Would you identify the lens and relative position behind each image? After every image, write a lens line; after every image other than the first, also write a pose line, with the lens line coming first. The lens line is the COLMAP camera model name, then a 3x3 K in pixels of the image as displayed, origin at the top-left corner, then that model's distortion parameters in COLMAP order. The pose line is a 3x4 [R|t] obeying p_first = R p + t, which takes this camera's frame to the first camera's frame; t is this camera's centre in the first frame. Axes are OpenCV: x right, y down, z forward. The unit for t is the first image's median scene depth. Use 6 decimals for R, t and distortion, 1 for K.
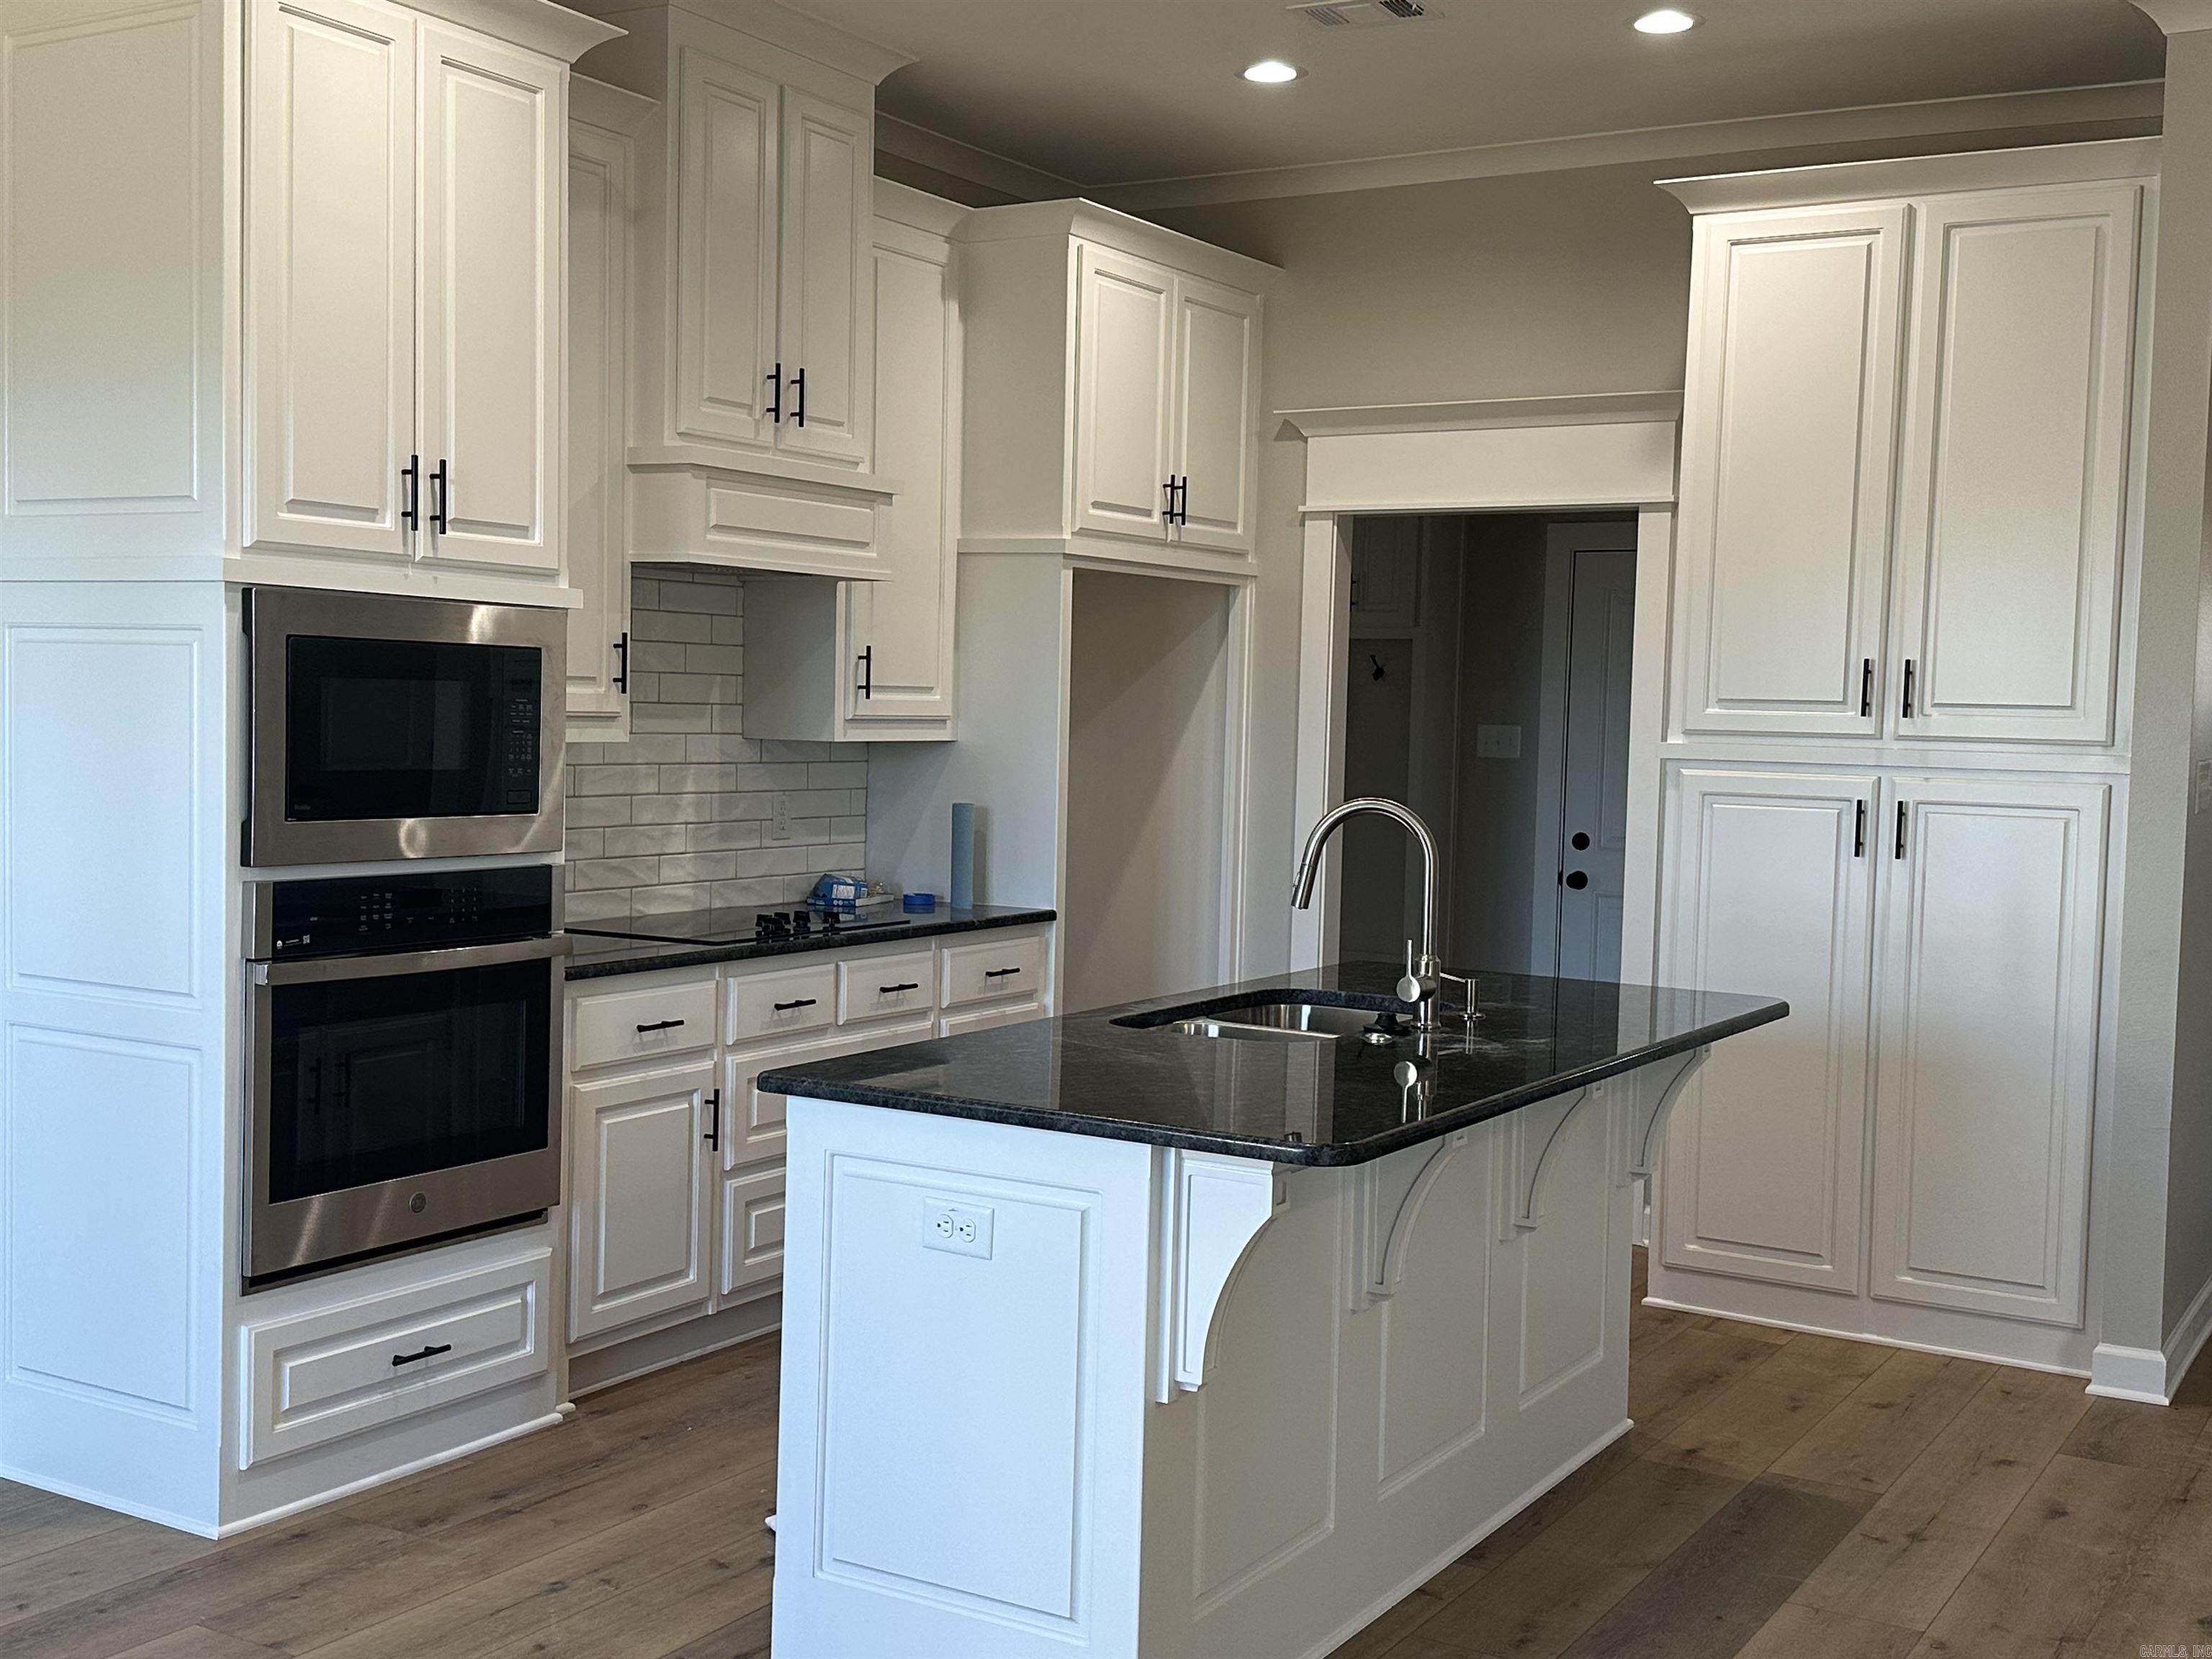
lens RADIAL K [[2422.0, 0, 1091.7], [0, 2422.0, 838.5], [0, 0, 1]] dist [0.191556, -0.427530]
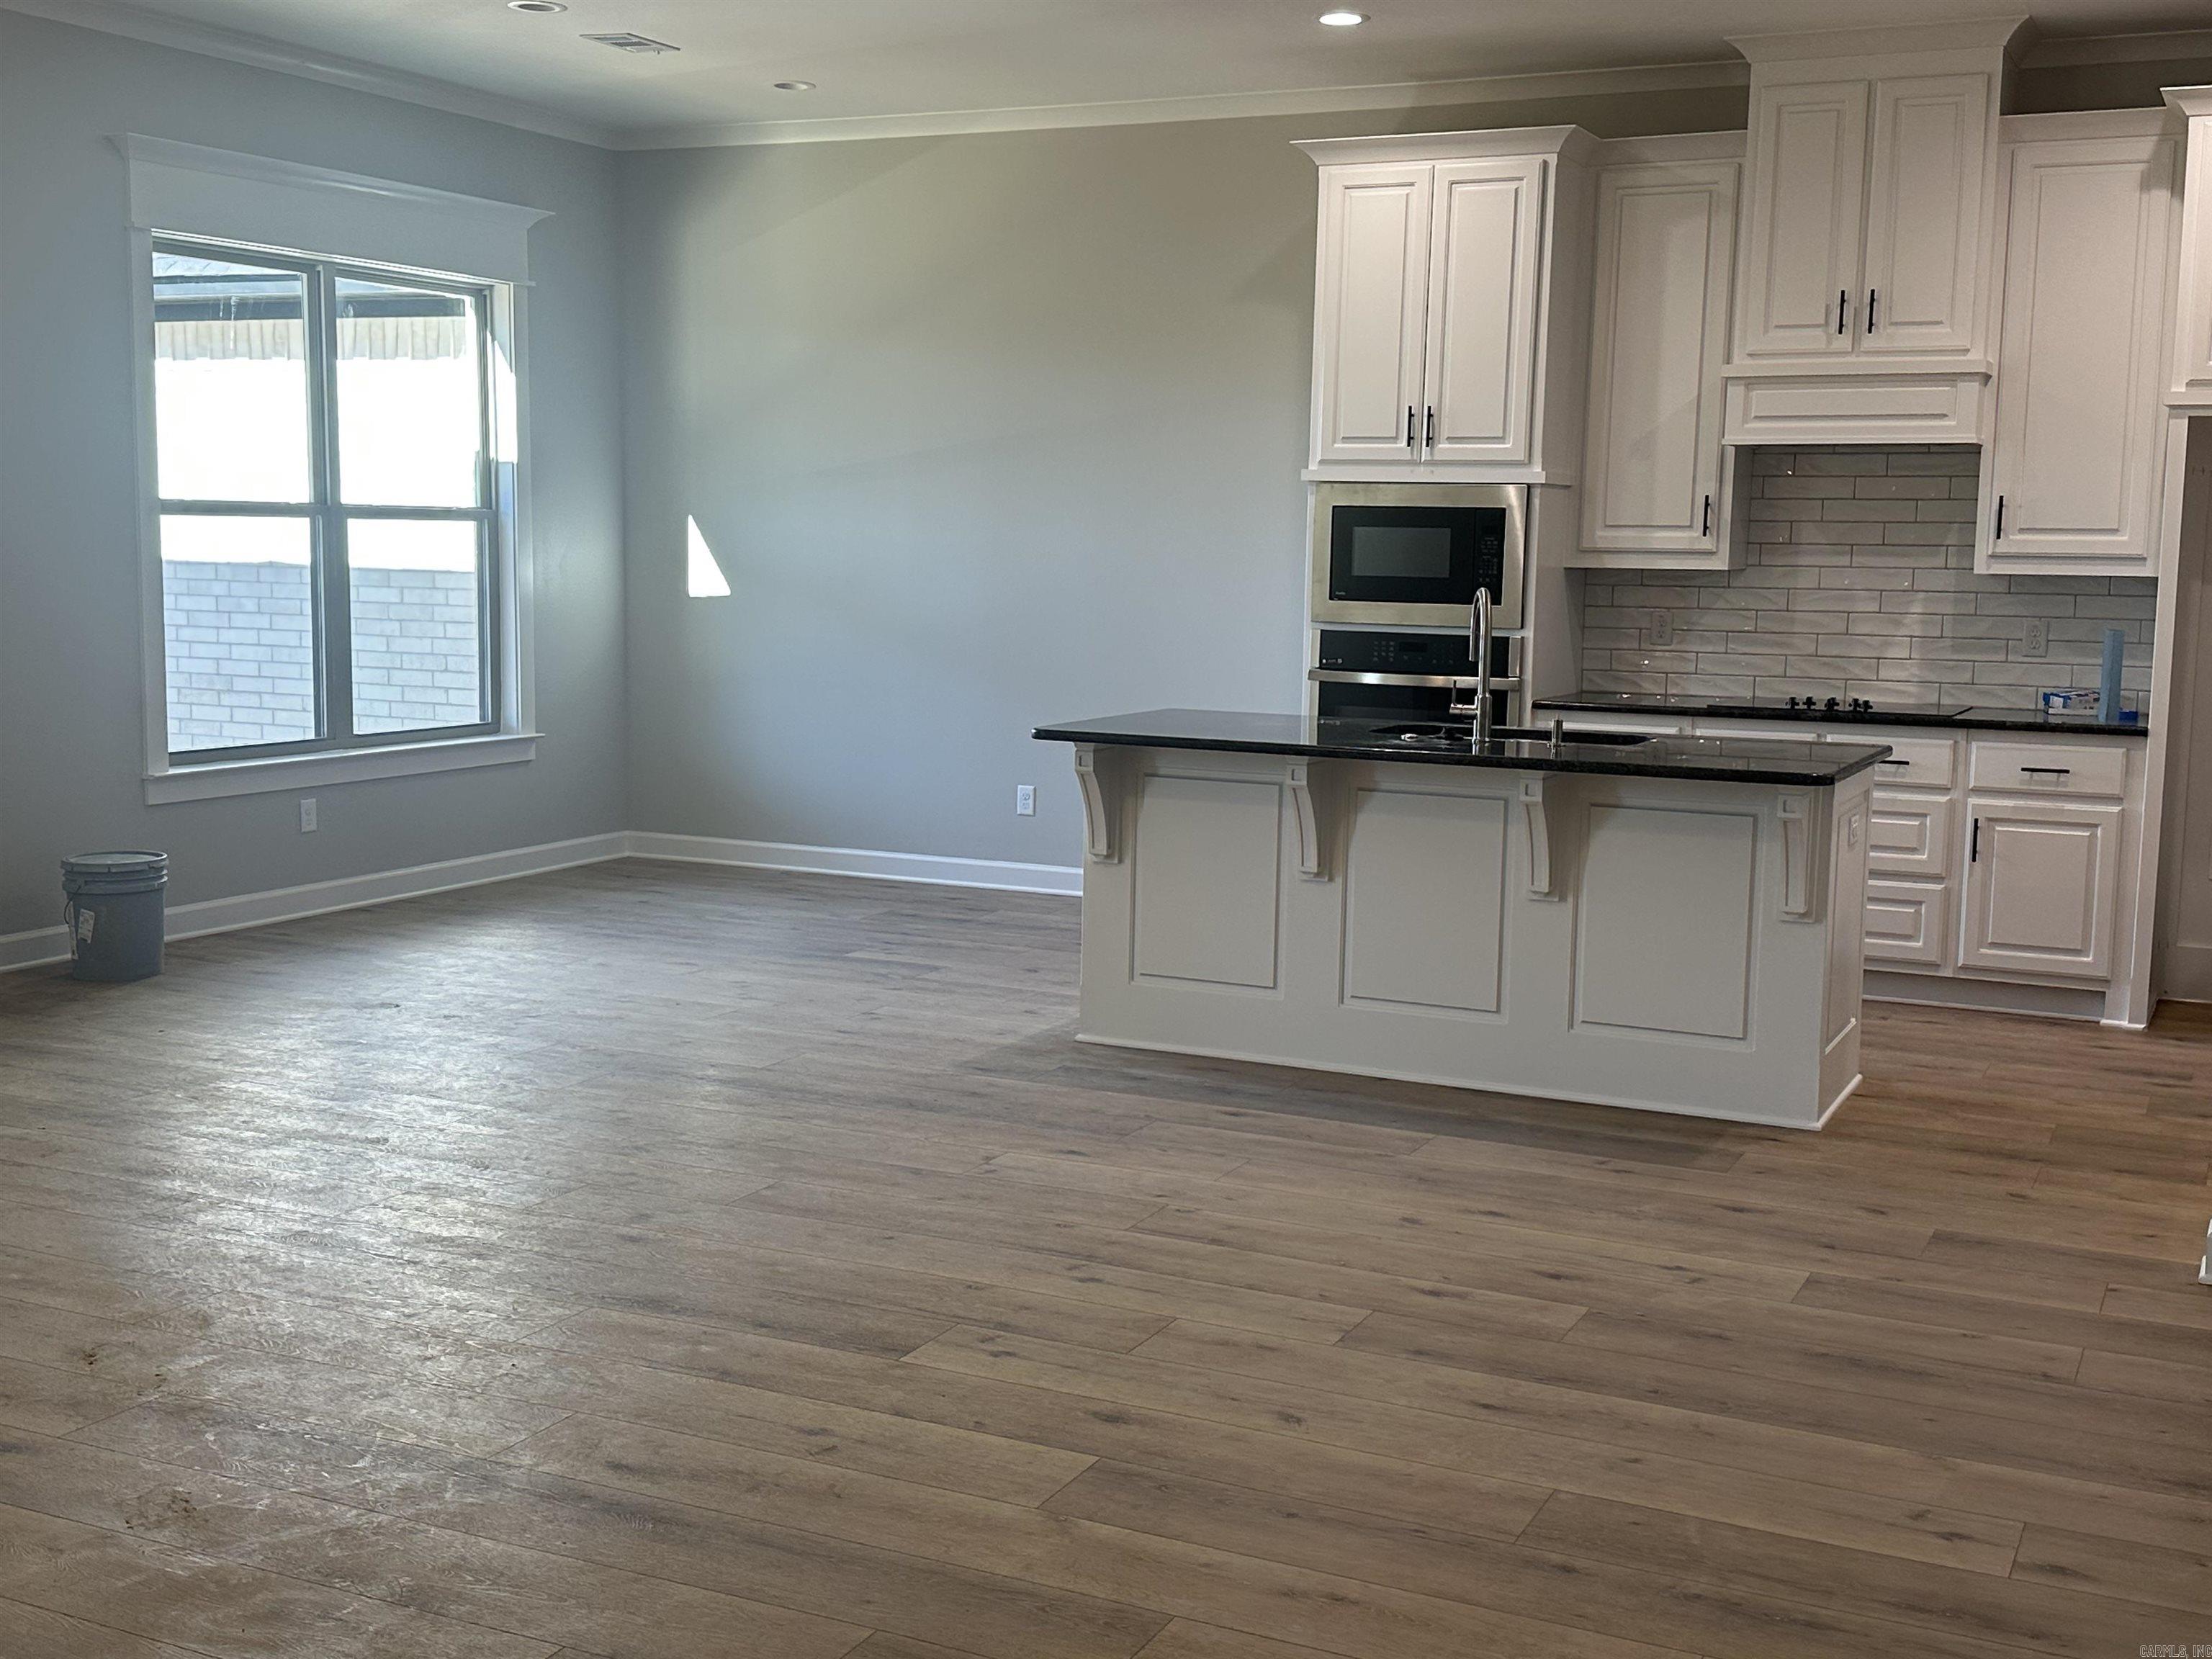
lens RADIAL K [[2416.2, 0, 1106.0], [0, 2416.2, 829.5], [0, 0, 1]] dist [0.213234, -0.475829]
pose [[0.095432, 0.097237, -0.990675, 1.246213], [-0.073463, 0.993192, 0.090407, 0.010163], [0.992721, 0.064150, 0.101926, 0.481893]]
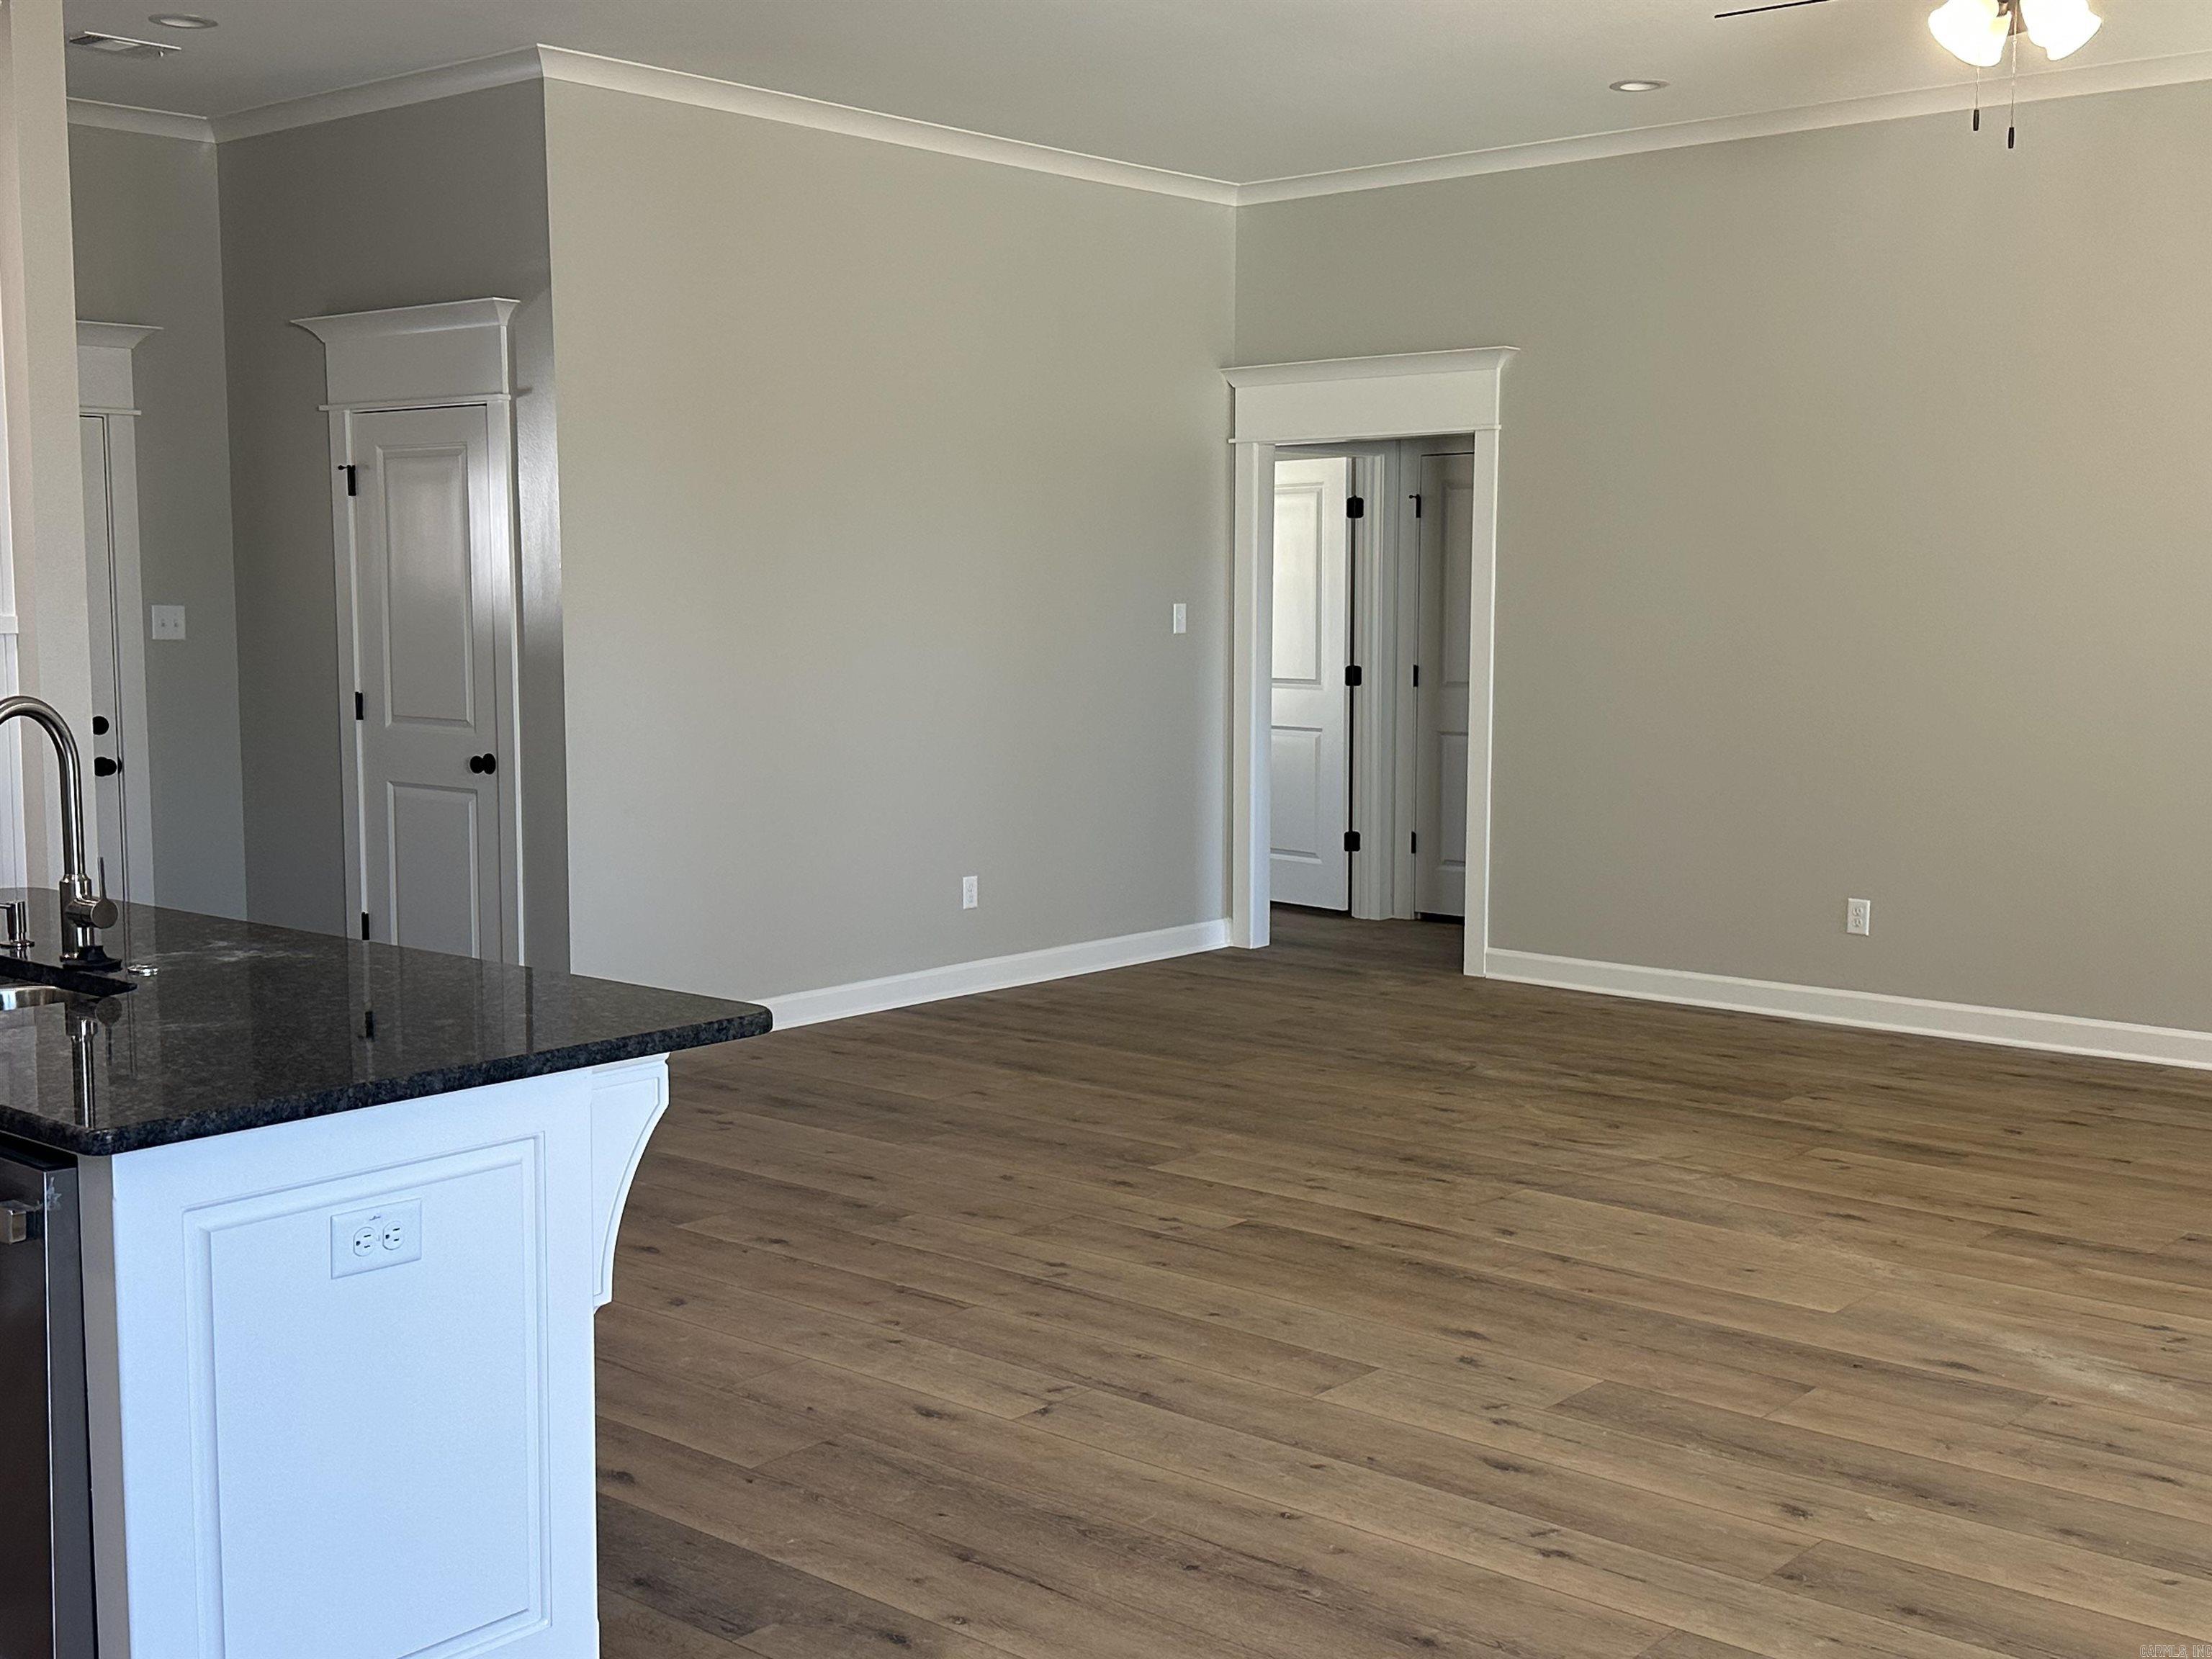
lens RADIAL K [[2411.3, 0, 1081.7], [0, 2411.3, 812.9], [0, 0, 1]] dist [0.153252, -0.292260]
pose [[0.176998, -0.118229, 0.977084, -0.496076], [0.062528, 0.992104, 0.108719, -0.034640], [-0.982223, 0.041852, 0.182994, 0.381272]]
